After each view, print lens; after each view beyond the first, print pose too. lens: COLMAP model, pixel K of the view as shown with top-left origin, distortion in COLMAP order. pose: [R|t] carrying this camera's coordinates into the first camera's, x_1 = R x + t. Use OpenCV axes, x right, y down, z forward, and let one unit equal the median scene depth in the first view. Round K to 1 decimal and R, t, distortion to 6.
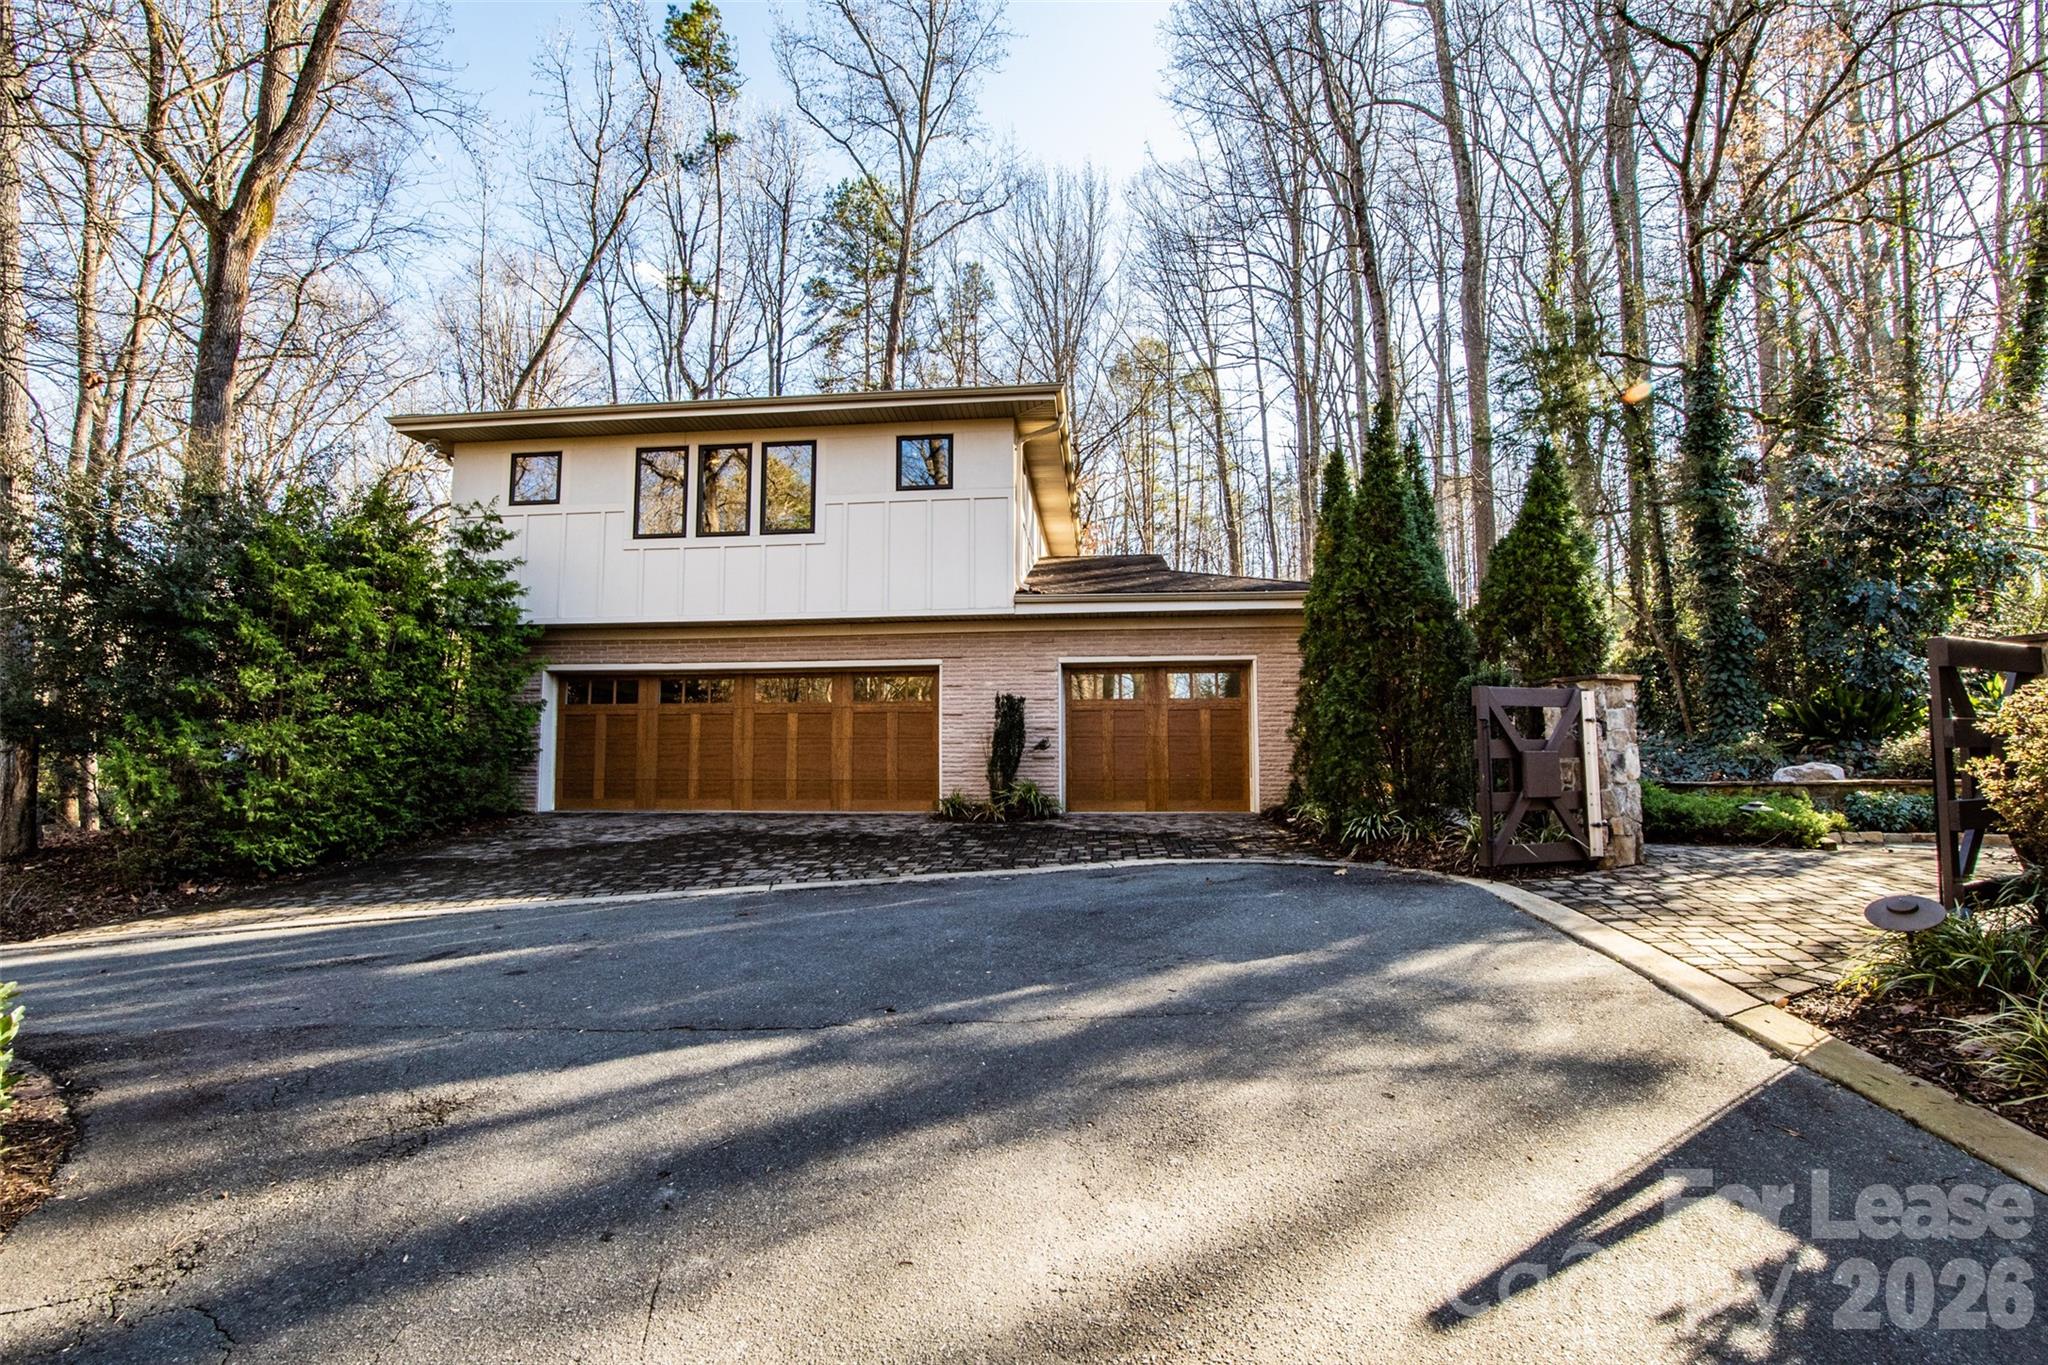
lens RADIAL K [[993.0, 0, 1024.0], [0, 993.0, 682.5], [0, 0, 1]] dist [-0.004050, -0.000975]
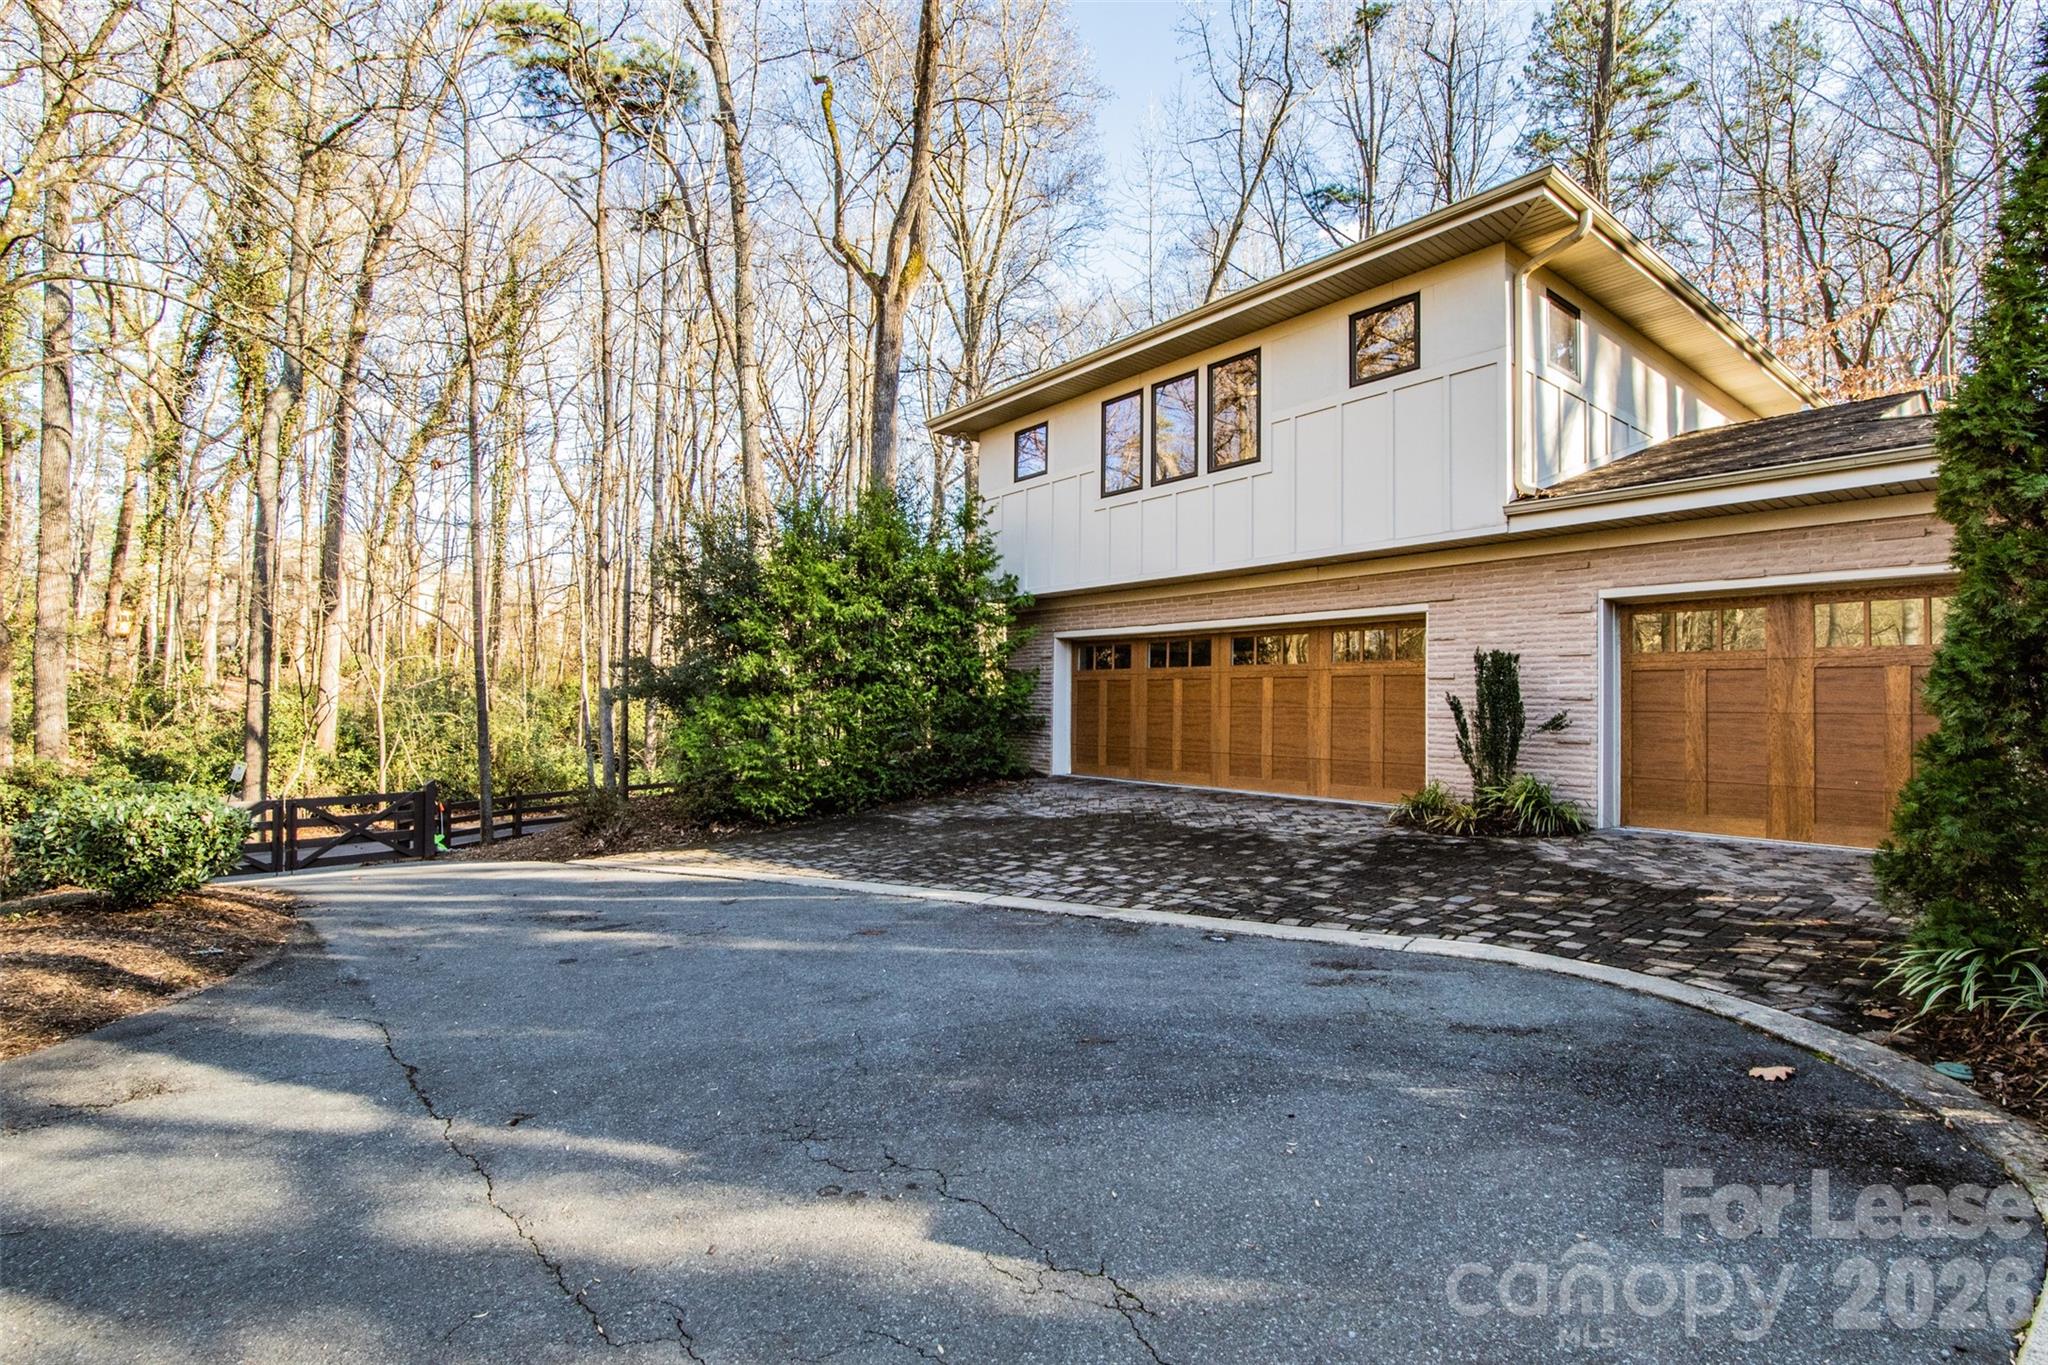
lens RADIAL K [[993.0, 0, 1024.0], [0, 993.0, 682.5], [0, 0, 1]] dist [-0.004050, -0.000975]
pose [[0.681601, -0.003984, -0.731713, 0.254165], [0.045516, 0.998280, 0.036963, -0.006307], [0.730307, -0.058499, 0.680610, 0.284982]]
